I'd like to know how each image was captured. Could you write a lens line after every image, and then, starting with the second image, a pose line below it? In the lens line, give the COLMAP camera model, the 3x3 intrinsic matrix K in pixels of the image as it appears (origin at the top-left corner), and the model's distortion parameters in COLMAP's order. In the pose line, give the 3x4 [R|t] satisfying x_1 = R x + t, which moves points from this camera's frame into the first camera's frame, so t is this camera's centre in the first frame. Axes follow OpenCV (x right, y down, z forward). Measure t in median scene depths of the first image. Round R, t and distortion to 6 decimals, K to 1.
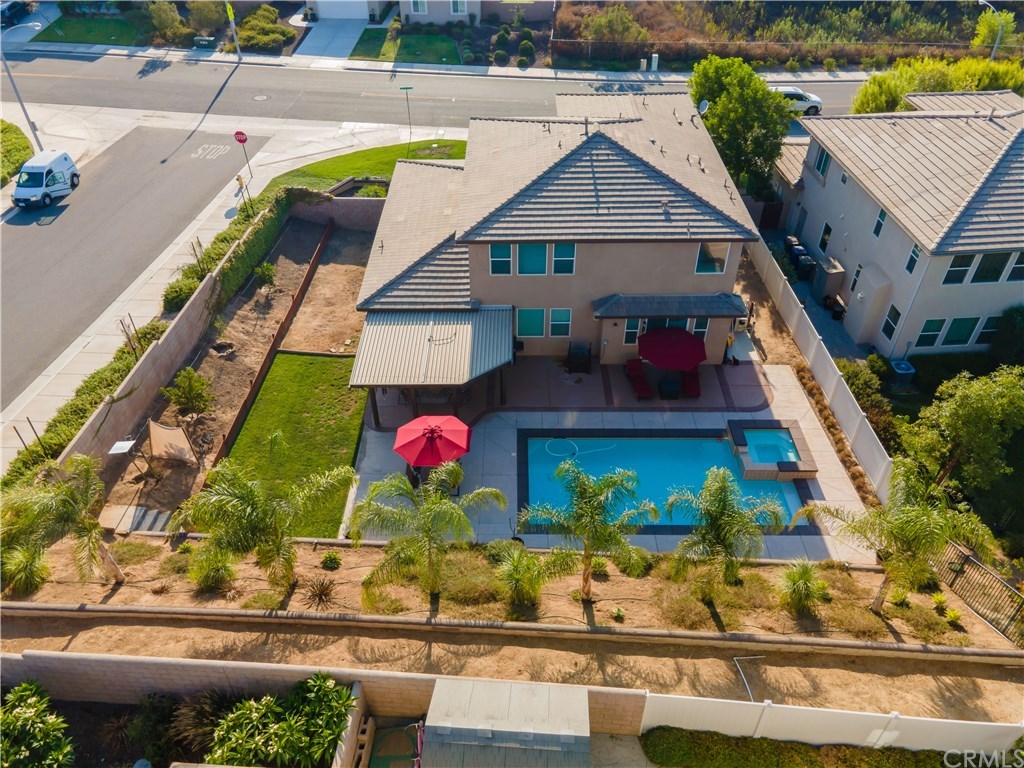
lens RADIAL K [[743.0, 0, 508.8], [0, 743.0, 386.0], [0, 0, 1]] dist [0.029247, 0.027190]
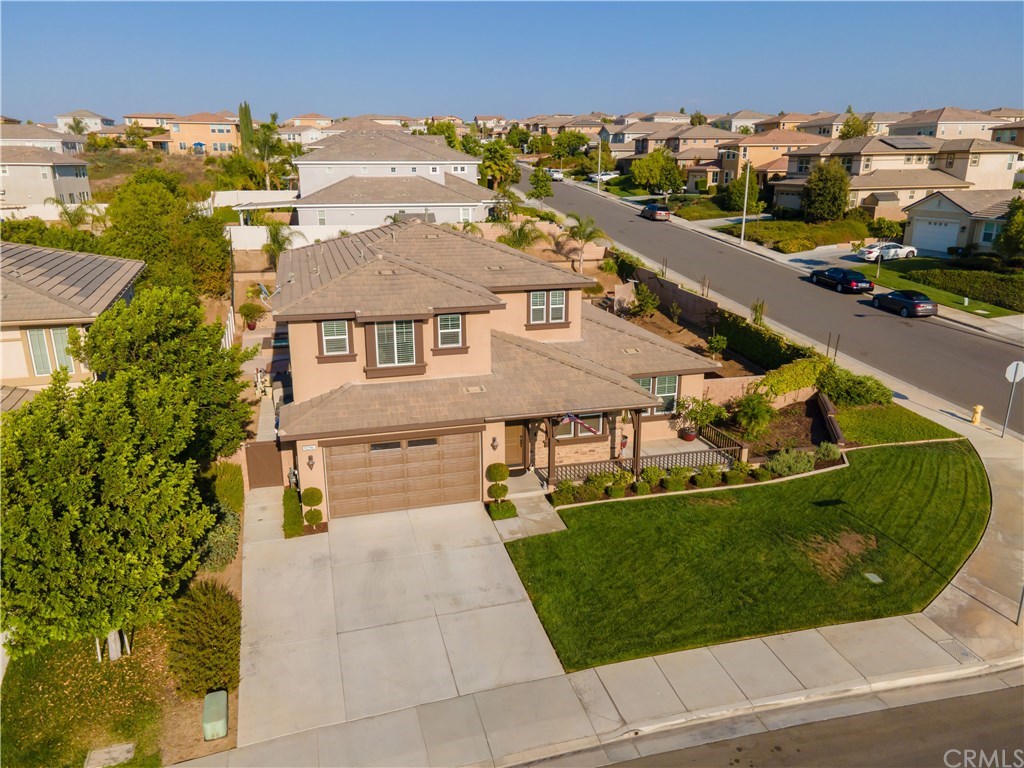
lens RADIAL K [[743.0, 0, 508.7], [0, 743.0, 384.1], [0, 0, 1]] dist [0.029247, 0.027190]
pose [[-0.962623, 0.086902, -0.256525, 0.292922], [-0.167559, 0.553045, 0.816128, -1.122873], [0.212793, 0.828607, -0.517812, 1.828628]]
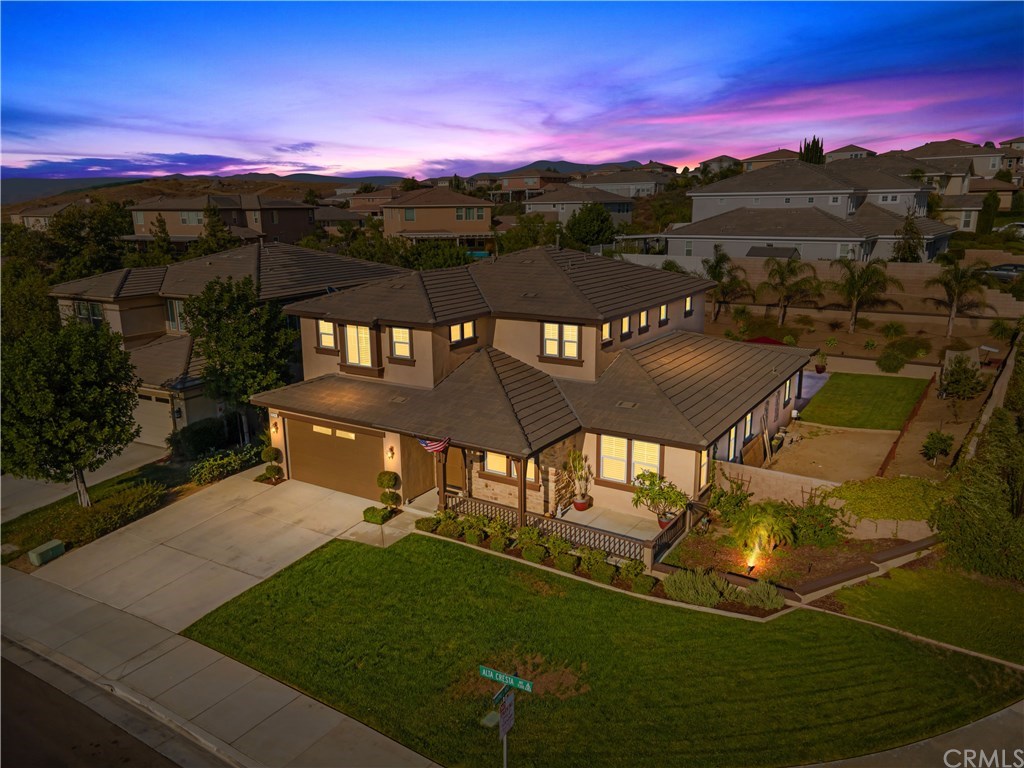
lens RADIAL K [[743.0, 0, 508.8], [0, 743.0, 383.9], [0, 0, 1]] dist [0.029247, 0.027190]
pose [[-0.848359, -0.110155, 0.517835, -0.412407], [0.354170, 0.608933, 0.709764, -1.030990], [-0.393511, 0.785536, -0.477580, 1.754635]]
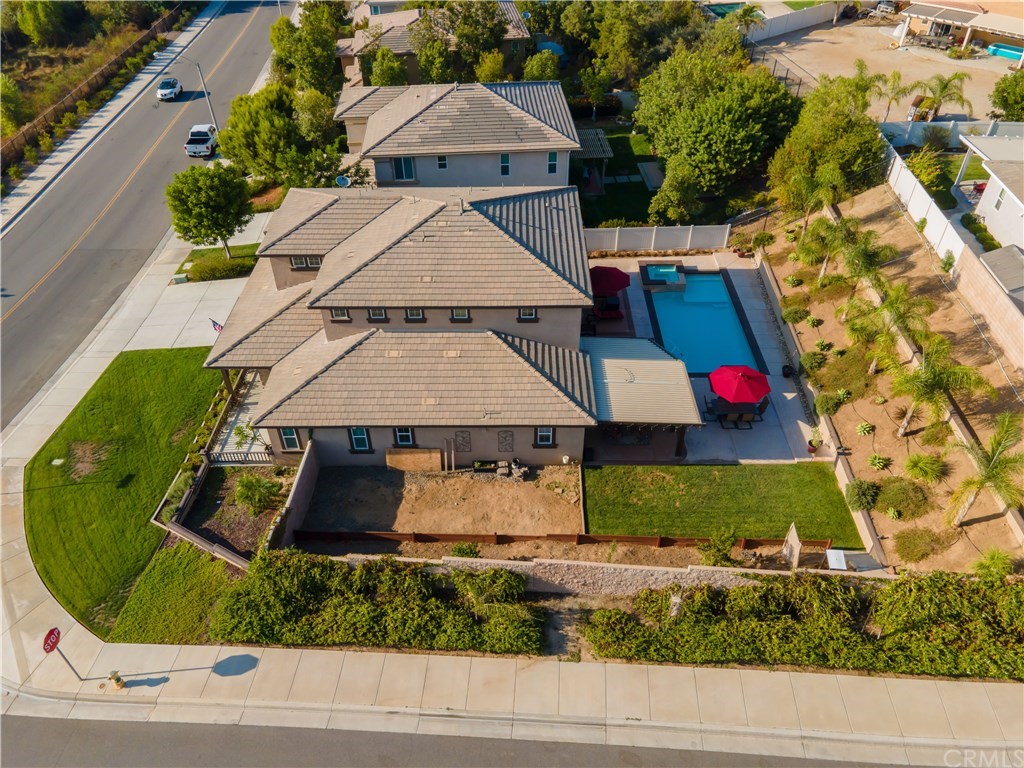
lens RADIAL K [[743.0, 0, 507.0], [0, 743.0, 380.6], [0, 0, 1]] dist [0.029247, 0.027190]
pose [[0.003029, -0.631148, 0.775656, -0.968460], [0.656487, 0.586362, 0.474556, -0.712355], [-0.754331, 0.507771, 0.416117, 0.652292]]
